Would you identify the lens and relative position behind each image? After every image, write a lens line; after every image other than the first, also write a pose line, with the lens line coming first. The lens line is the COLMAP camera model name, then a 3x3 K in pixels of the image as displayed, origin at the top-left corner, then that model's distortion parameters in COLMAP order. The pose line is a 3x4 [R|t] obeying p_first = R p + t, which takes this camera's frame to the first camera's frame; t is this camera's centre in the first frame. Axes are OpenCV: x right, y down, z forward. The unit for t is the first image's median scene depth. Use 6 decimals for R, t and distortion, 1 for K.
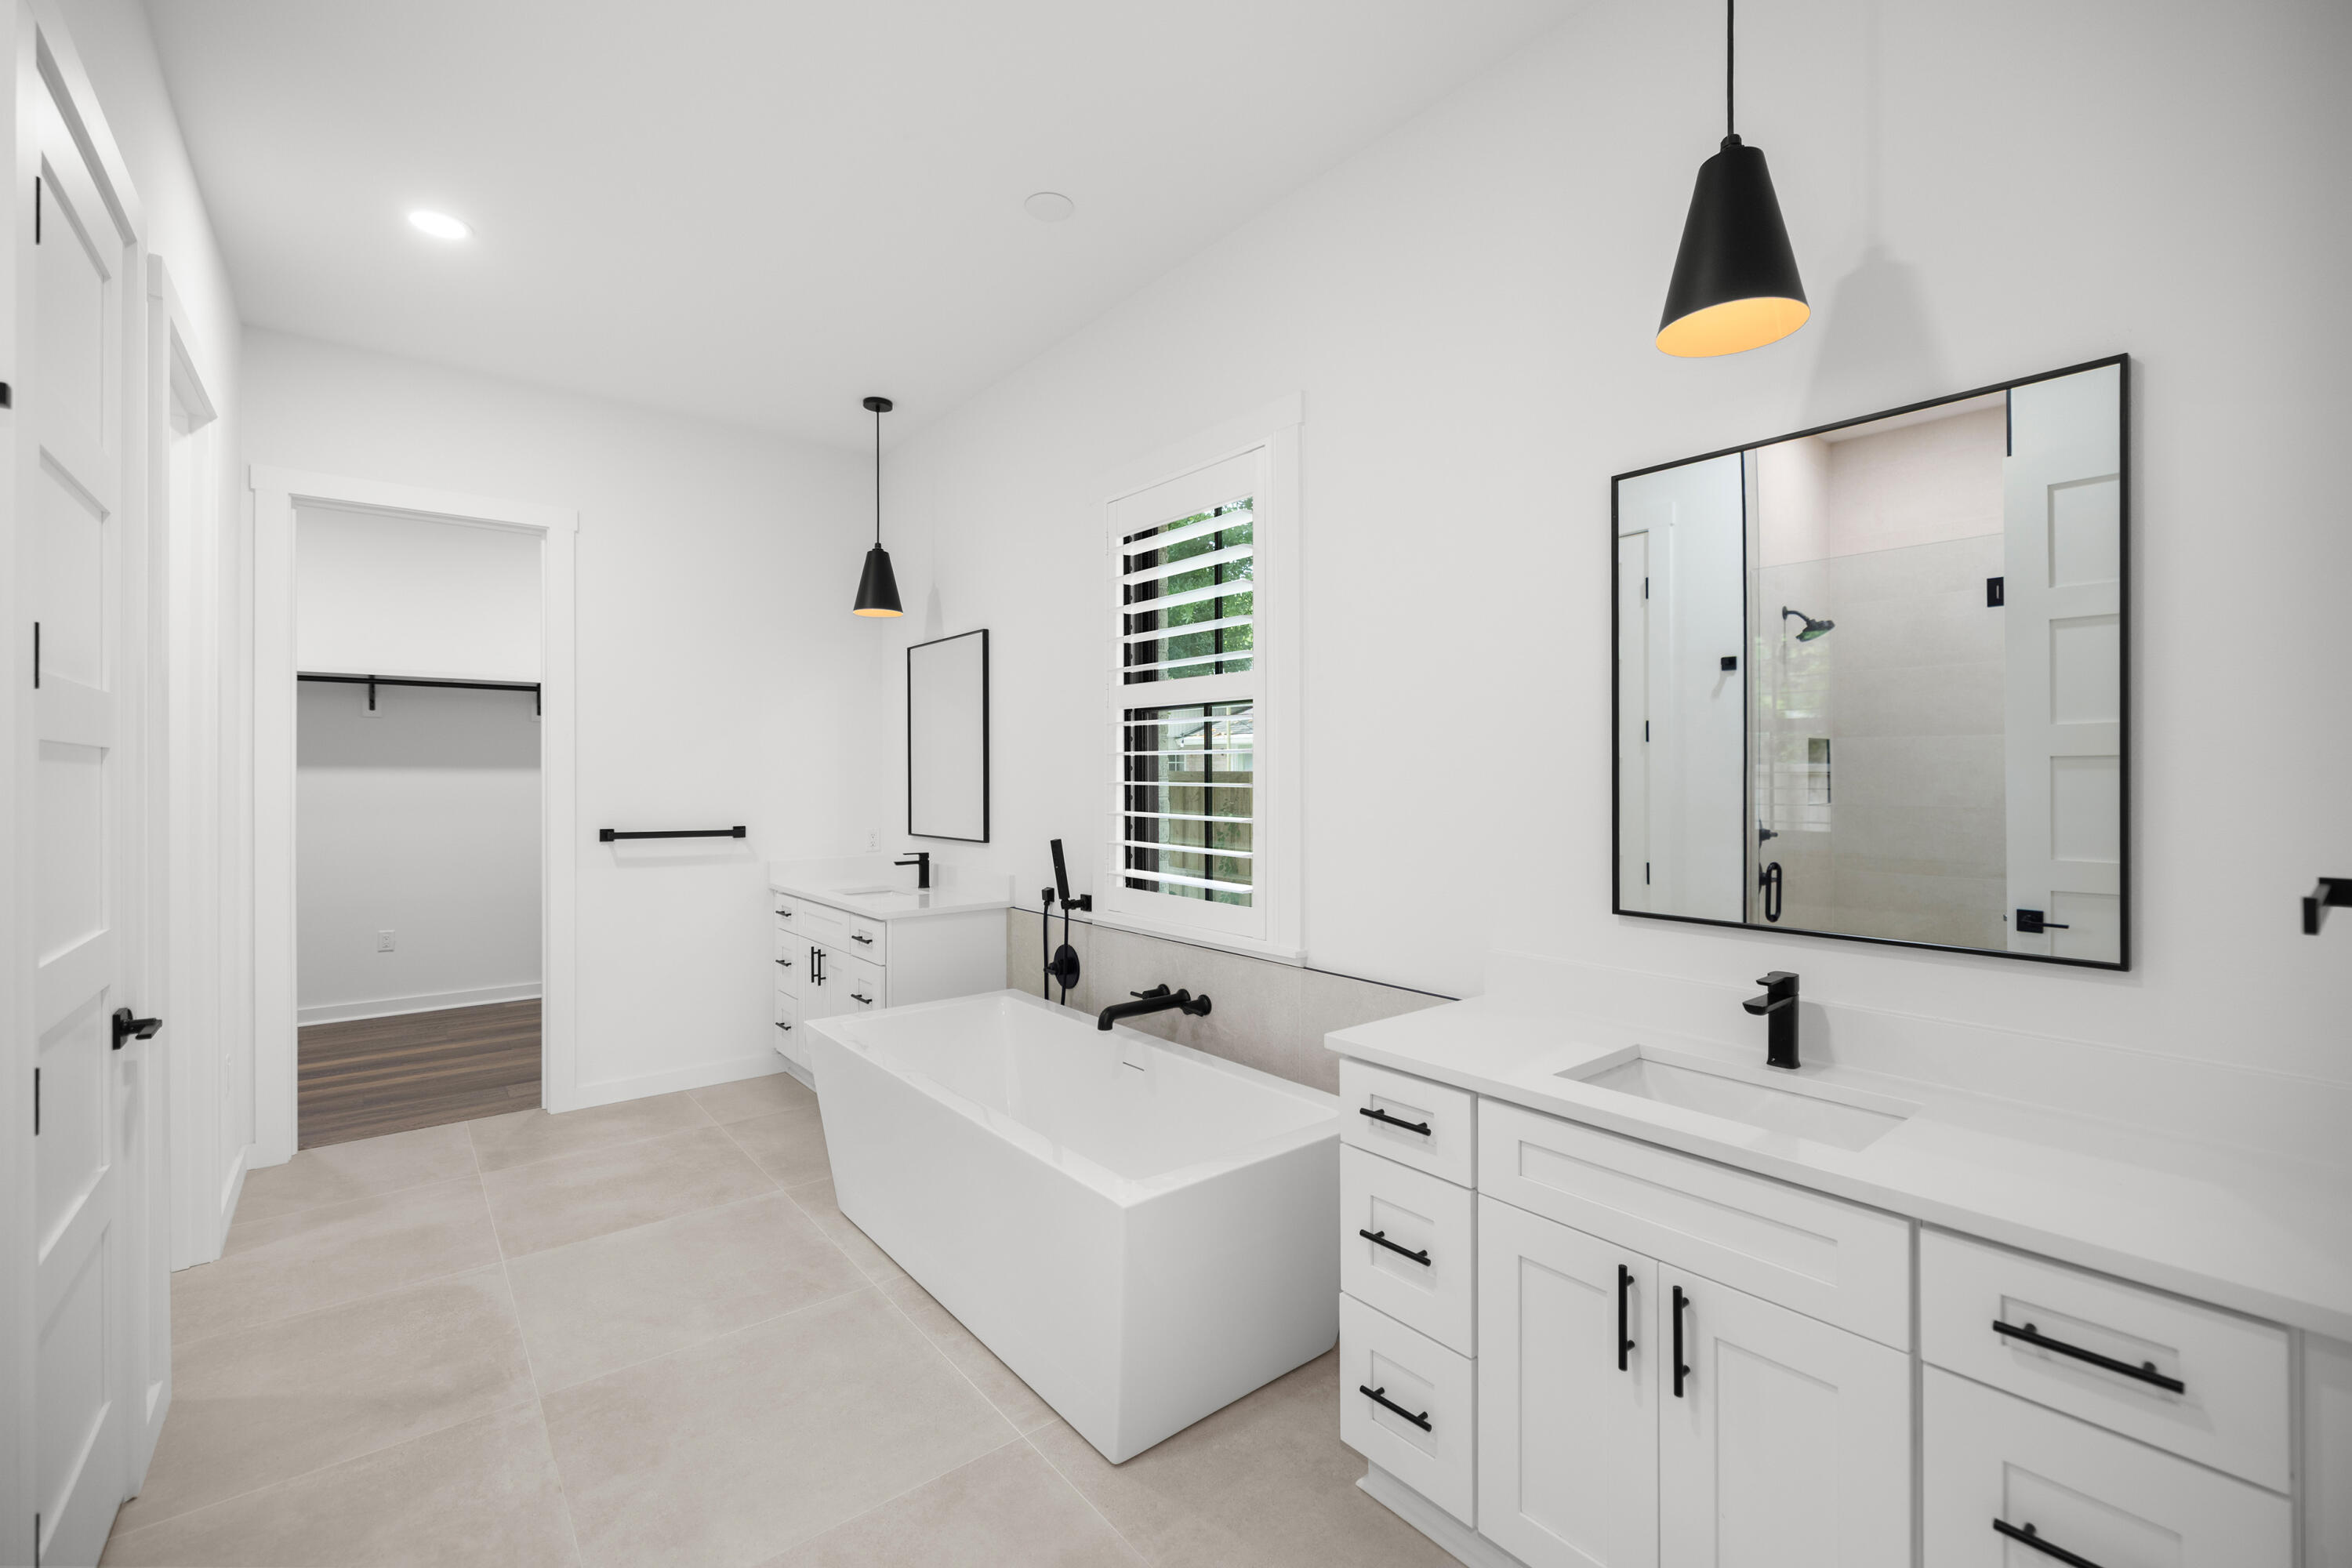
lens RADIAL K [[1006.8, 0, 1176.0], [0, 1006.8, 784.0], [0, 0, 1]] dist [0.008318, -0.013716]
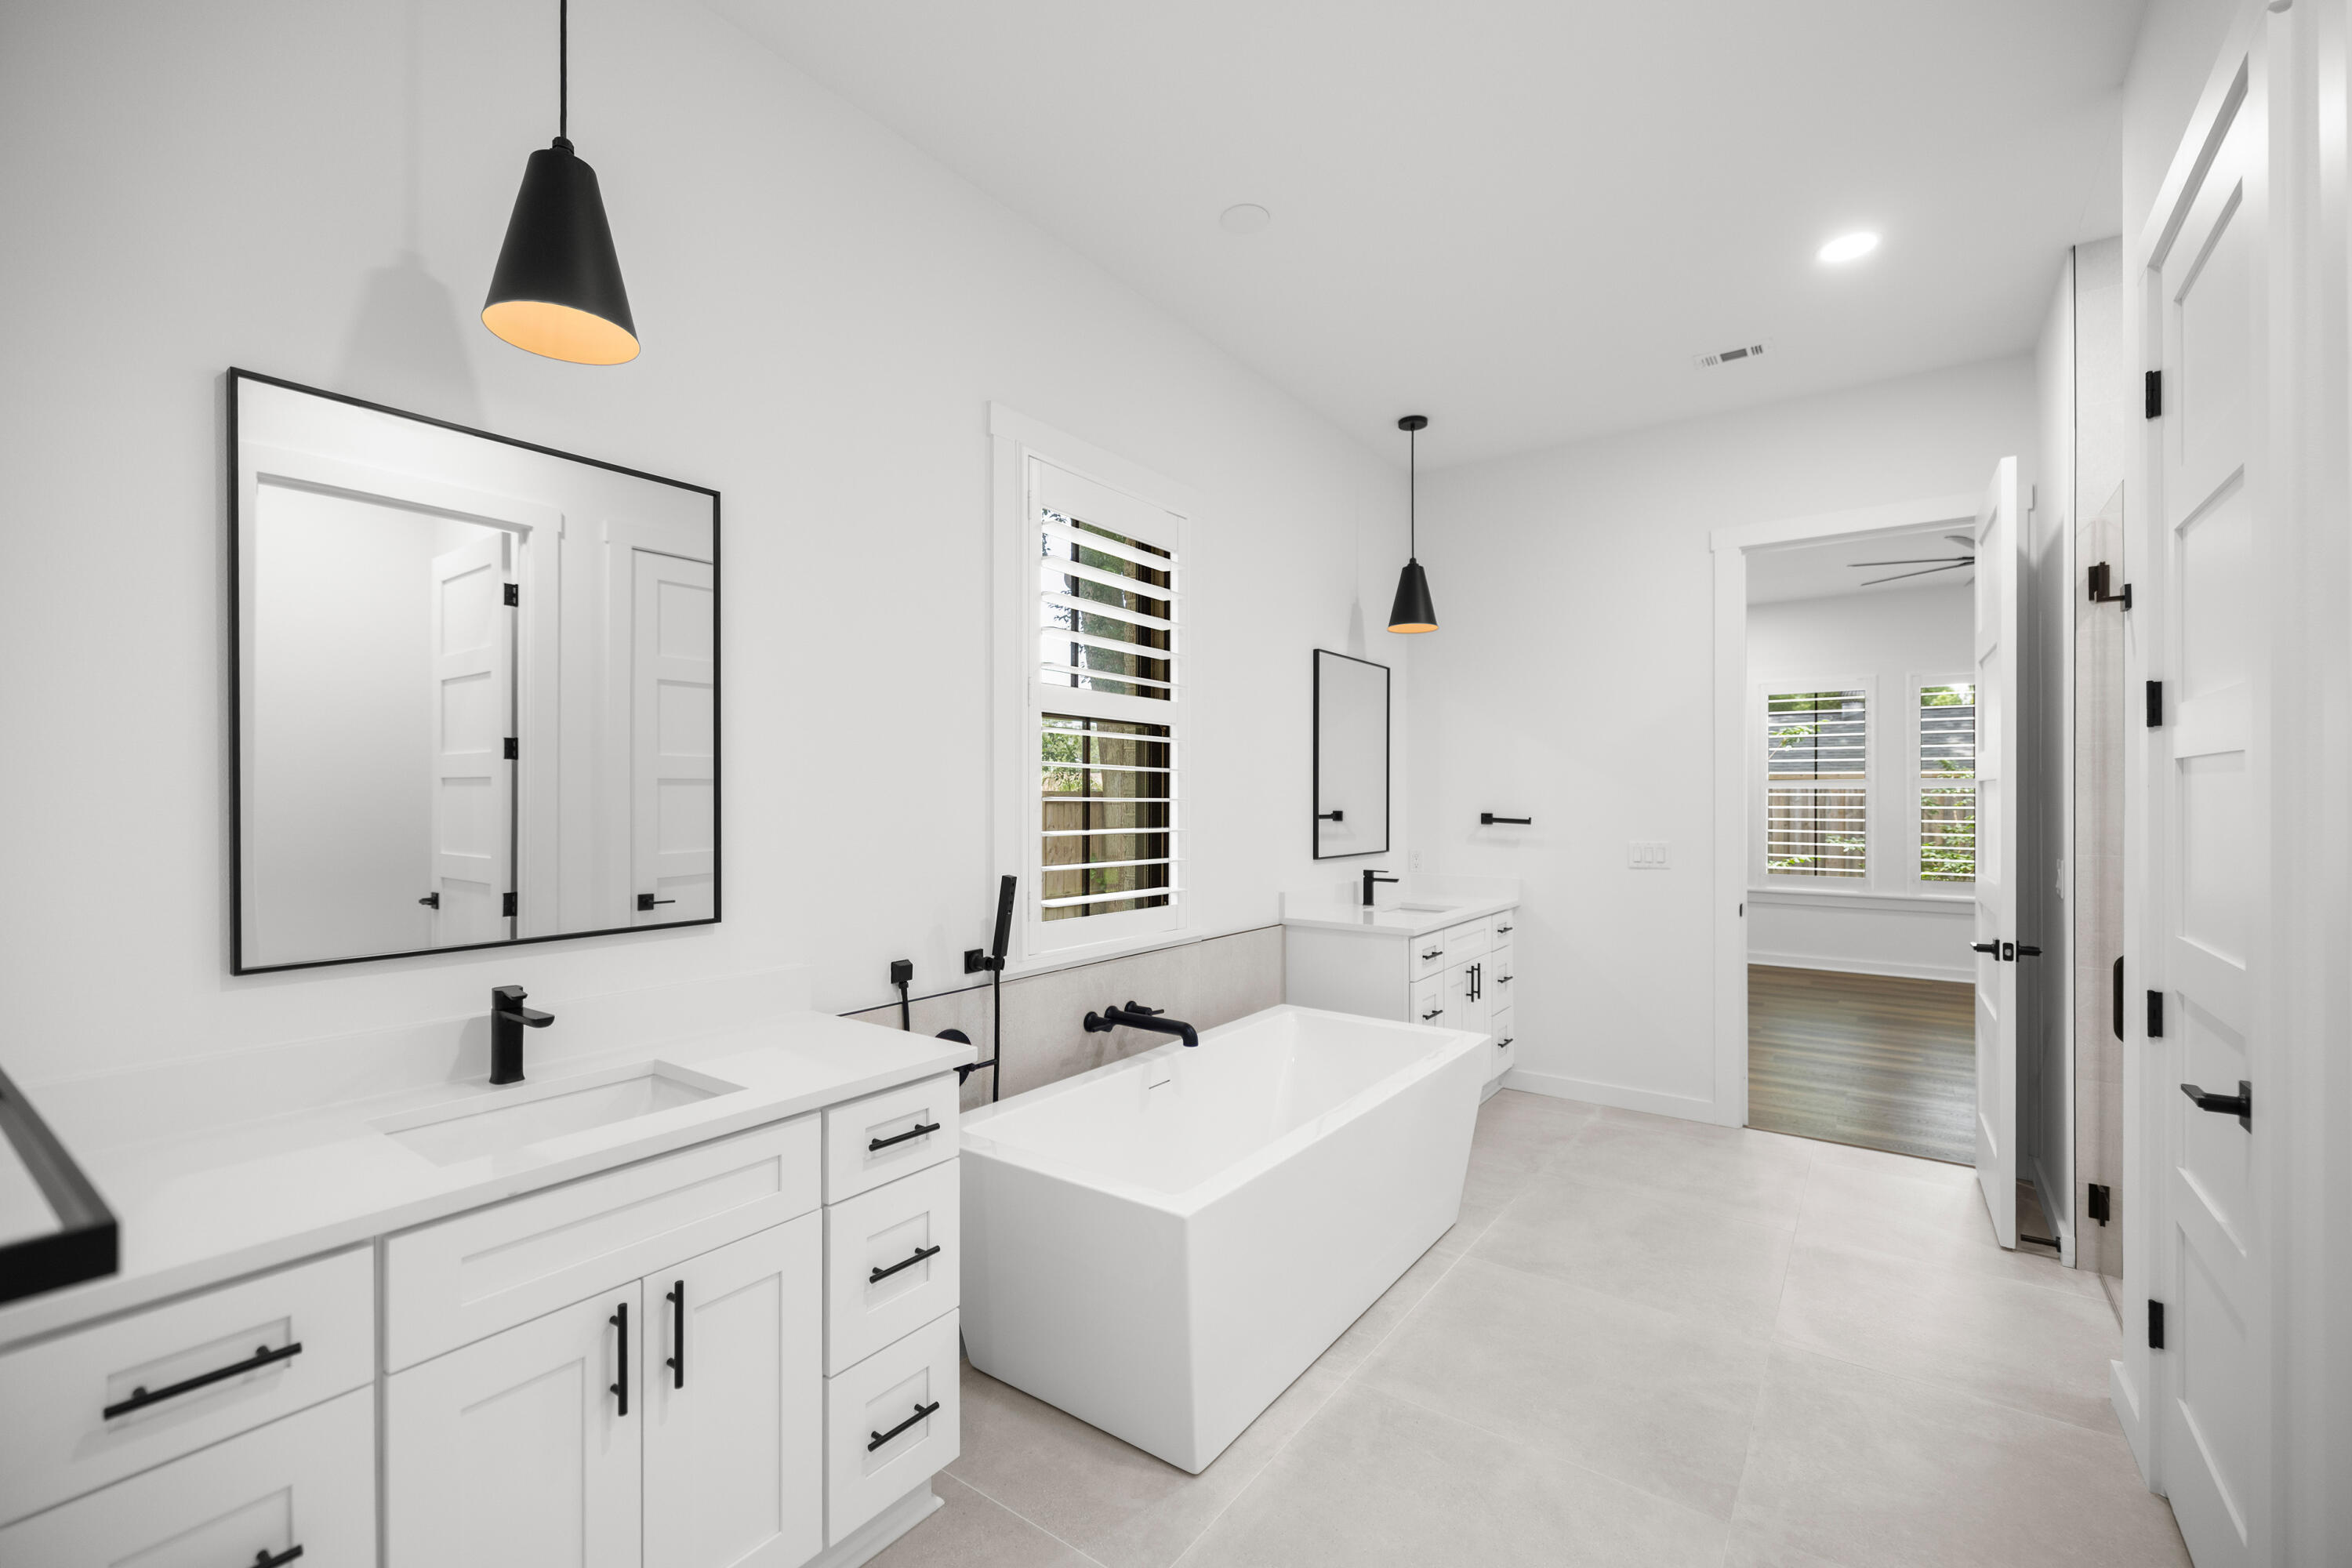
lens RADIAL K [[971.4, 0, 1176.0], [0, 971.4, 784.0], [0, 0, 1]] dist [0.003170, 0.000658]
pose [[-0.265872, 0.006524, 0.963986, -0.902906], [0.000840, 0.999978, -0.006536, -0.007808], [-0.964008, -0.000928, -0.265872, 1.153827]]
